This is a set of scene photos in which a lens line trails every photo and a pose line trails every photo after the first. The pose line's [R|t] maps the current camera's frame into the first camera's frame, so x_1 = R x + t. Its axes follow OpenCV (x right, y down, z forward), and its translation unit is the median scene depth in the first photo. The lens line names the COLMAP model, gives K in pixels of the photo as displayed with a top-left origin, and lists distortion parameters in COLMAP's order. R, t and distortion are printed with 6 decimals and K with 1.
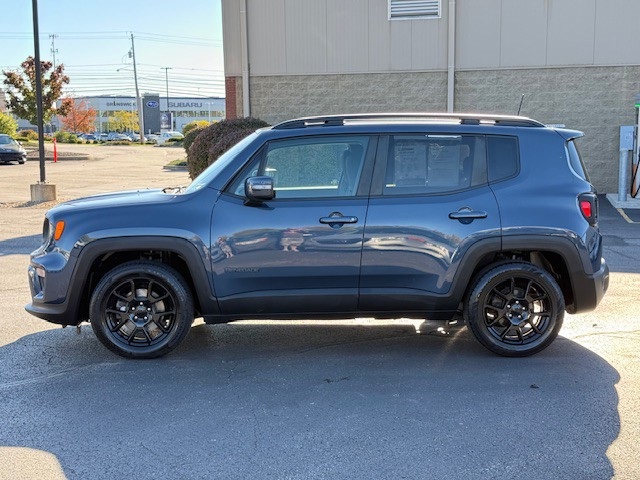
lens RADIAL K [[887.5, 0, 320.0], [0, 887.5, 240.0], [0, 0, 1]] dist [0.115974, -0.093931]
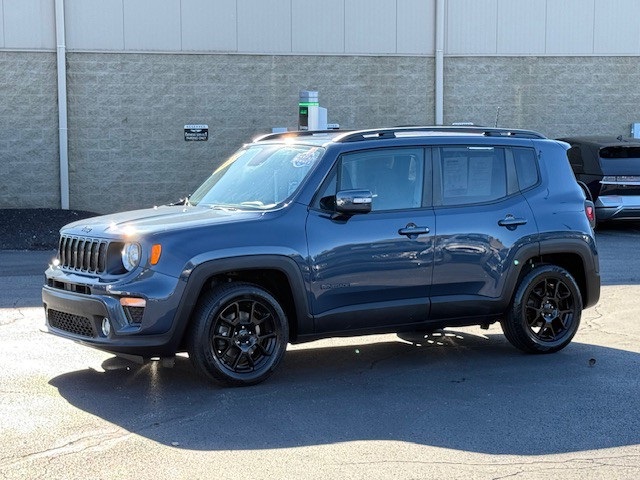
lens RADIAL K [[1345.2, 0, 320.0], [0, 1345.2, 240.0], [0, 0, 1]] dist [0.216361, 0.033870]
pose [[0.867534, -0.041304, 0.495661, -0.817047], [0.059800, 0.997979, -0.021502, 0.014250], [-0.493771, 0.048294, 0.868250, -0.279567]]
